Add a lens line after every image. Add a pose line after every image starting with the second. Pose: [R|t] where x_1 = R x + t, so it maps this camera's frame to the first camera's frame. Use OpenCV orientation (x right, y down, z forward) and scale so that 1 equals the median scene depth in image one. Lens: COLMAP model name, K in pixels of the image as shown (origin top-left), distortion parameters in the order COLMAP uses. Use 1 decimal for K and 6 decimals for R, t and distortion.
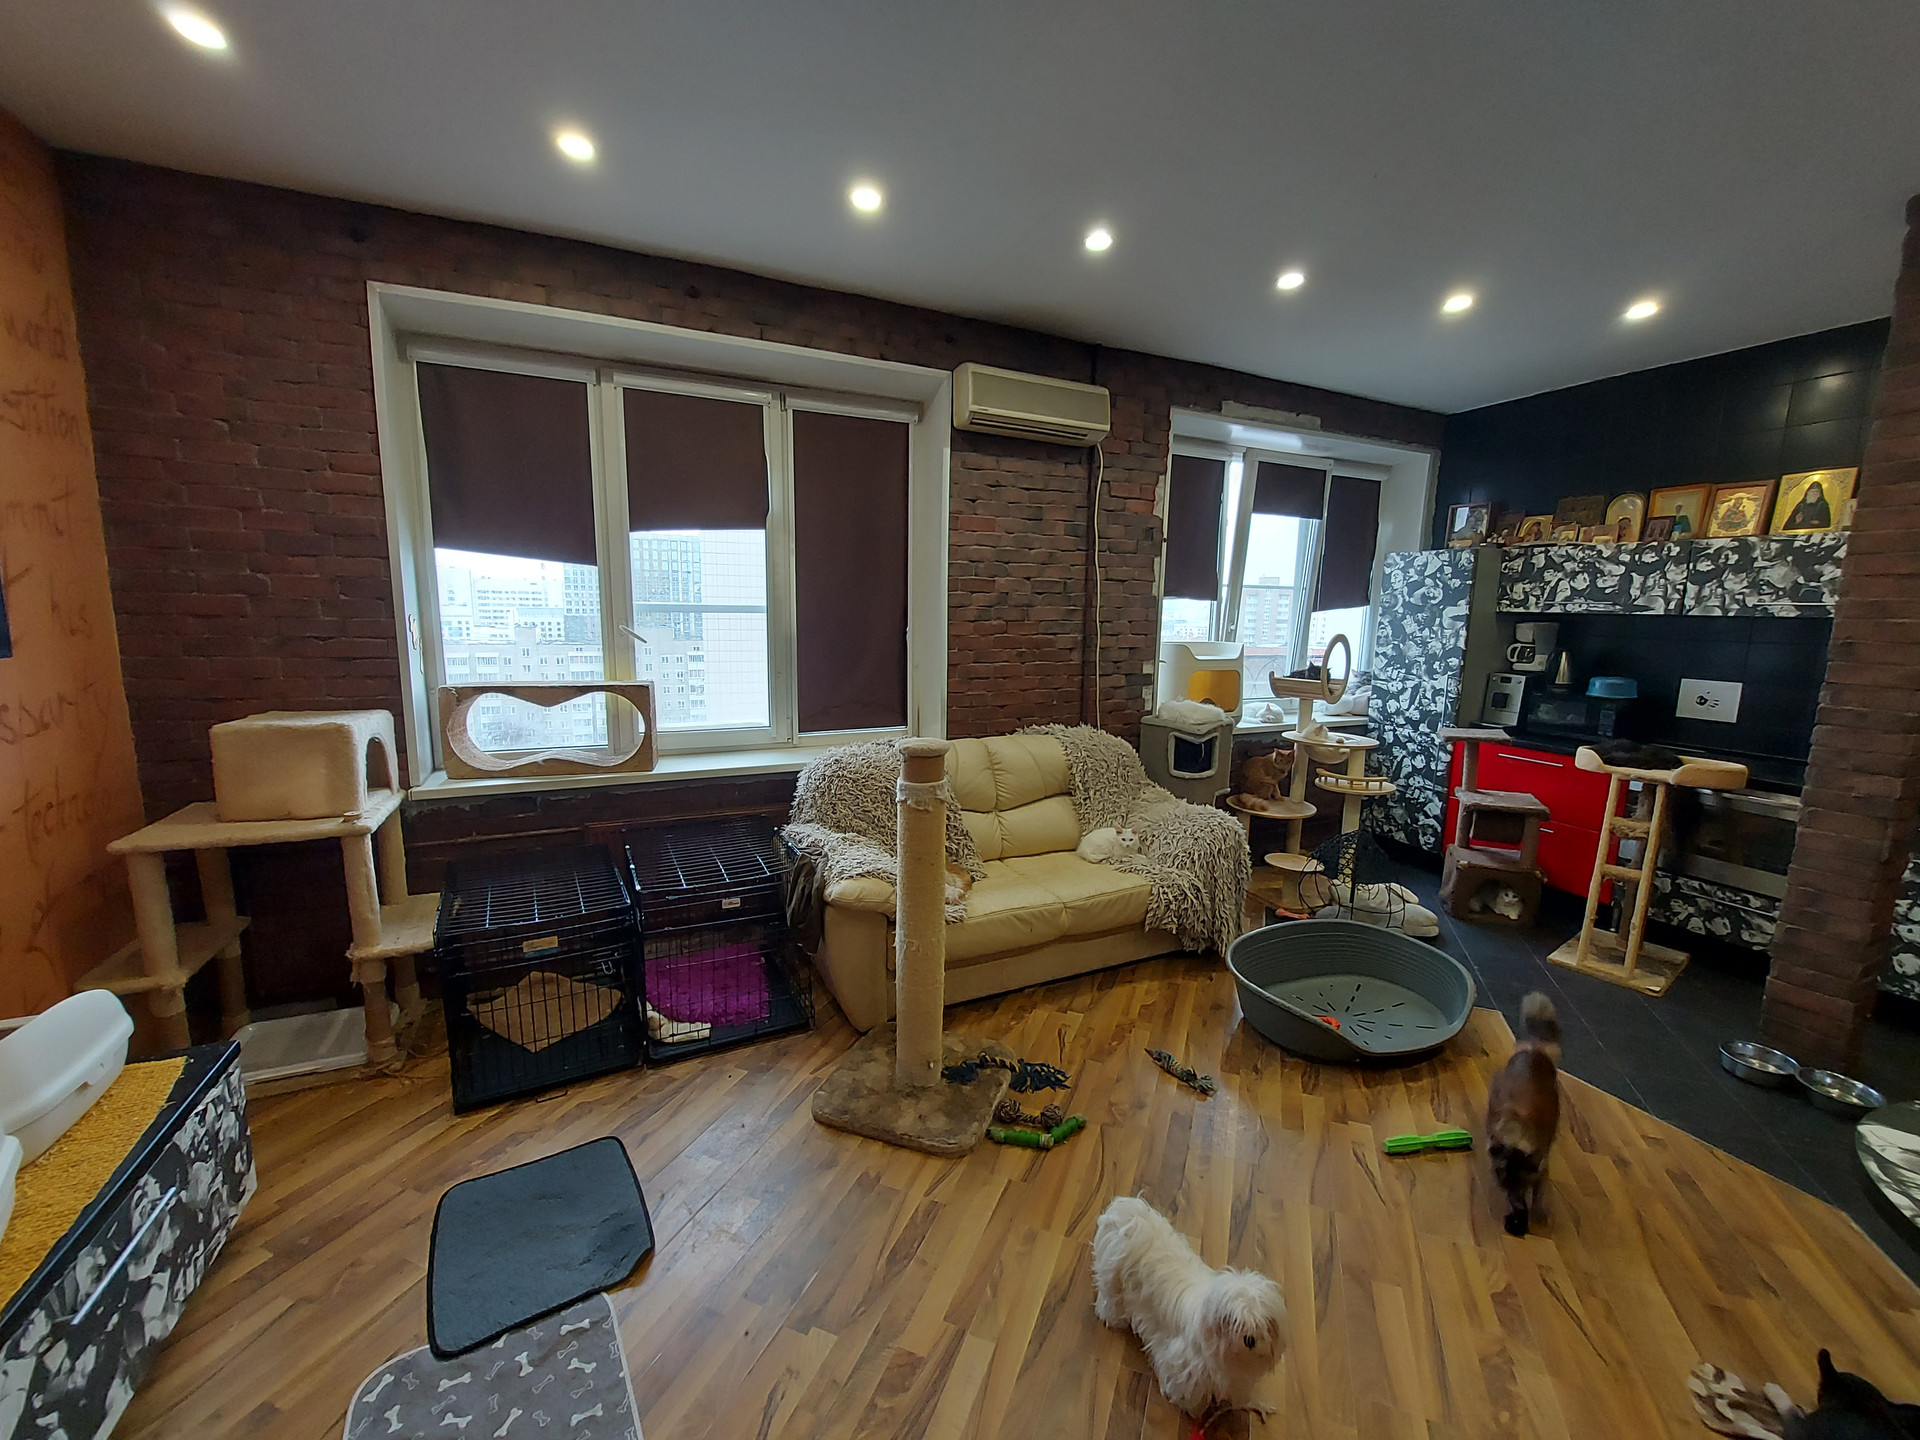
lens RADIAL K [[757.7, 0, 972.3], [0, 757.7, 731.4], [0, 0, 1]] dist [-0.014592, -0.000446]
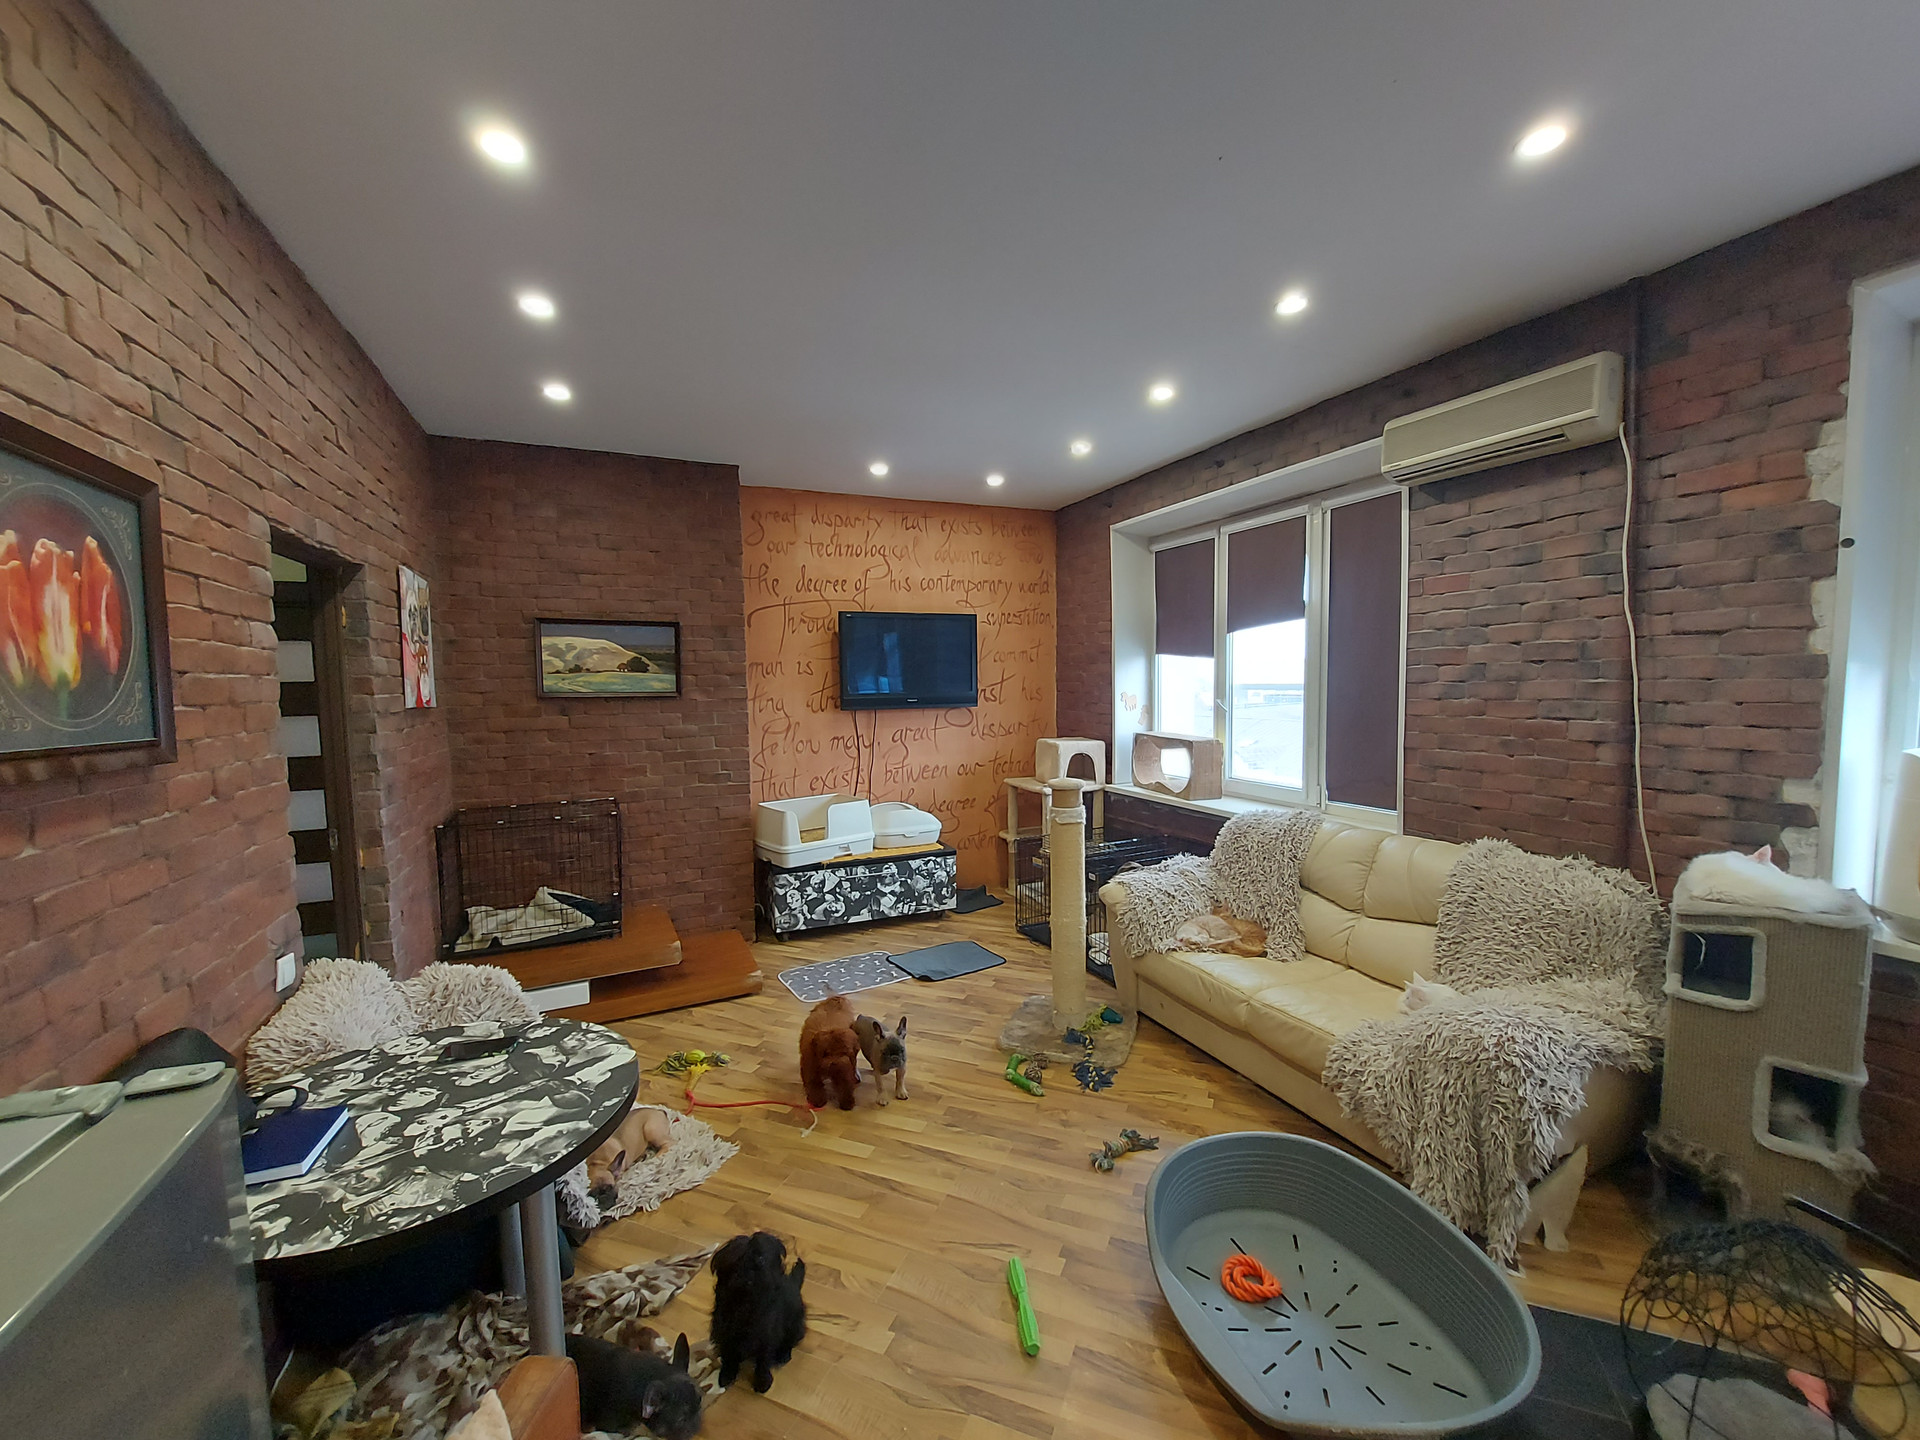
lens RADIAL K [[757.7, 0, 972.3], [0, 757.7, 731.4], [0, 0, 1]] dist [-0.014592, -0.000446]
pose [[-0.022197, 0.053182, -0.998338, 0.904349], [-0.145377, 0.987799, 0.055853, -0.086949], [0.989127, 0.146375, -0.014195, 0.538734]]
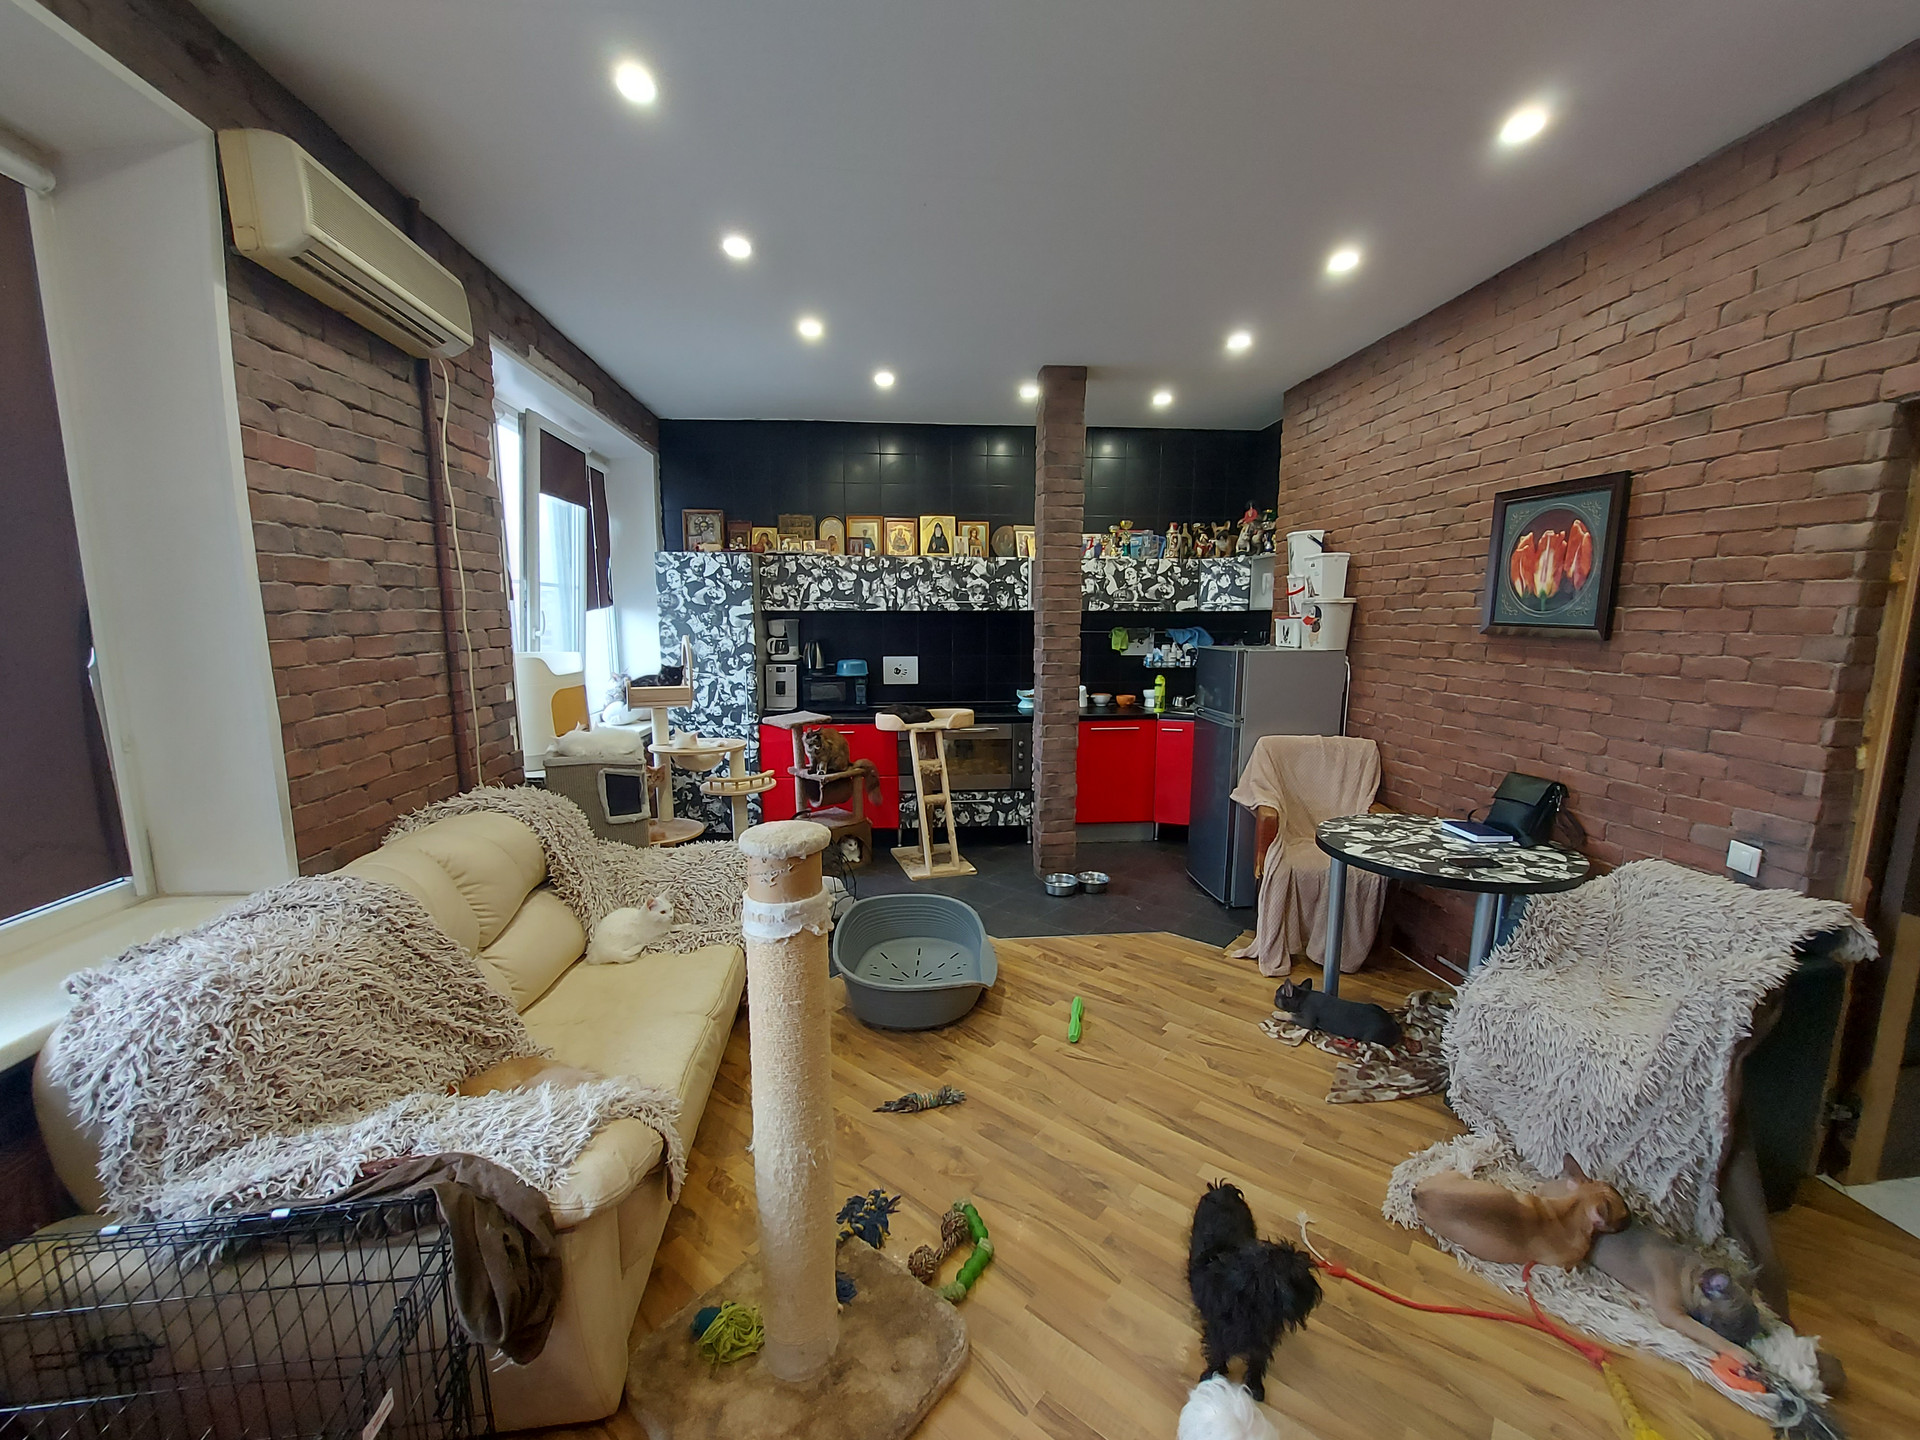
lens RADIAL K [[765.8, 0, 967.9], [0, 765.8, 739.3], [0, 0, 1]] dist [-0.018612, -0.000309]
pose [[0.323665, -0.164737, 0.931720, -0.376338], [0.158031, 0.980306, 0.118430, -0.069371], [-0.932881, 0.108909, 0.343324, 0.417755]]
